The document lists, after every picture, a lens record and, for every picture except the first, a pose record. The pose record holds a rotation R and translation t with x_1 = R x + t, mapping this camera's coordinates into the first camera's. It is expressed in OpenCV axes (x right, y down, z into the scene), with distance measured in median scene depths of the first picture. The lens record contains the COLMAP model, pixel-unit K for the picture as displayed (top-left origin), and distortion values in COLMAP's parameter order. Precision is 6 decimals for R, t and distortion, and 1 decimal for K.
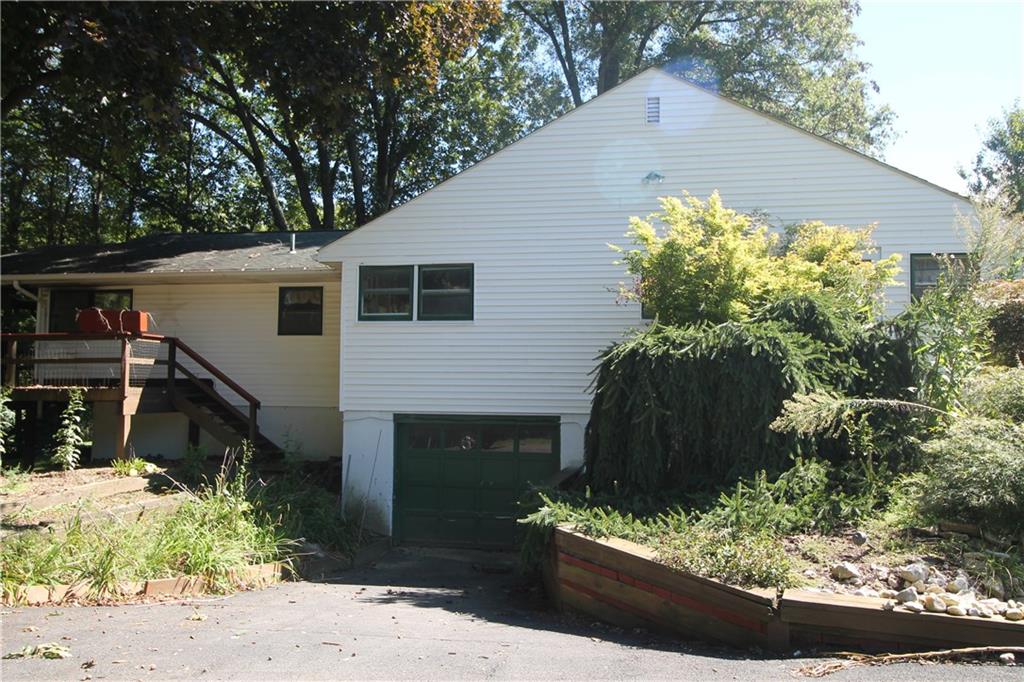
lens RADIAL K [[807.0, 0, 512.0], [0, 807.0, 341.0], [0, 0, 1]] dist [0.001624, 0.000893]
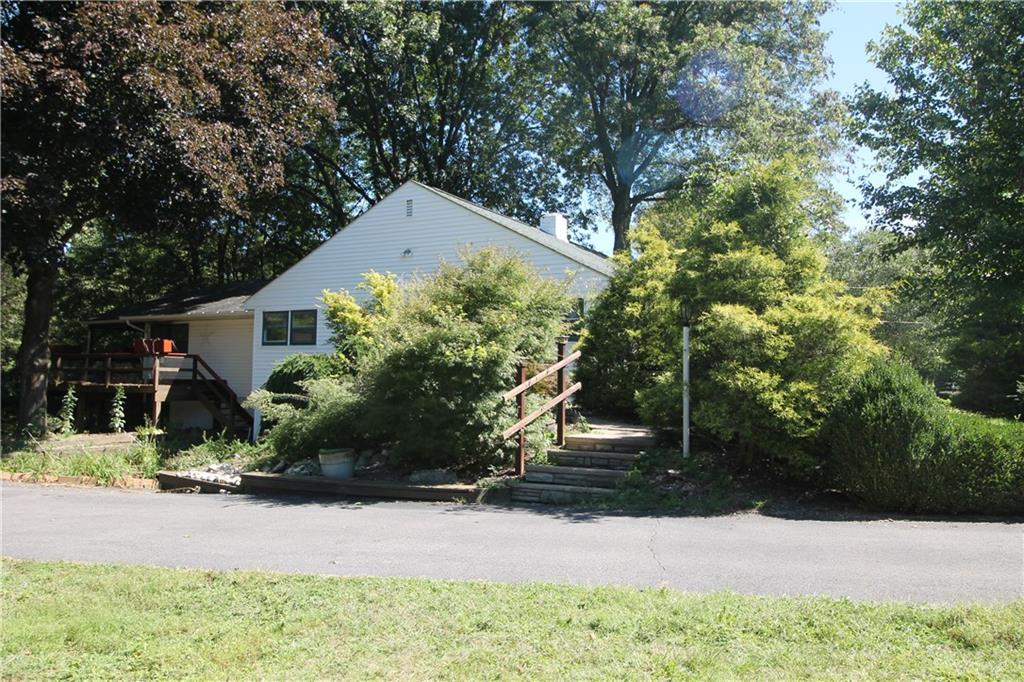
lens RADIAL K [[807.0, 0, 512.0], [0, 807.0, 341.0], [0, 0, 1]] dist [0.001624, 0.000893]
pose [[0.945553, -0.008532, -0.325355, 0.773463], [0.008348, 0.999963, -0.001959, -0.025327], [0.325360, -0.000864, 0.945590, -0.353668]]
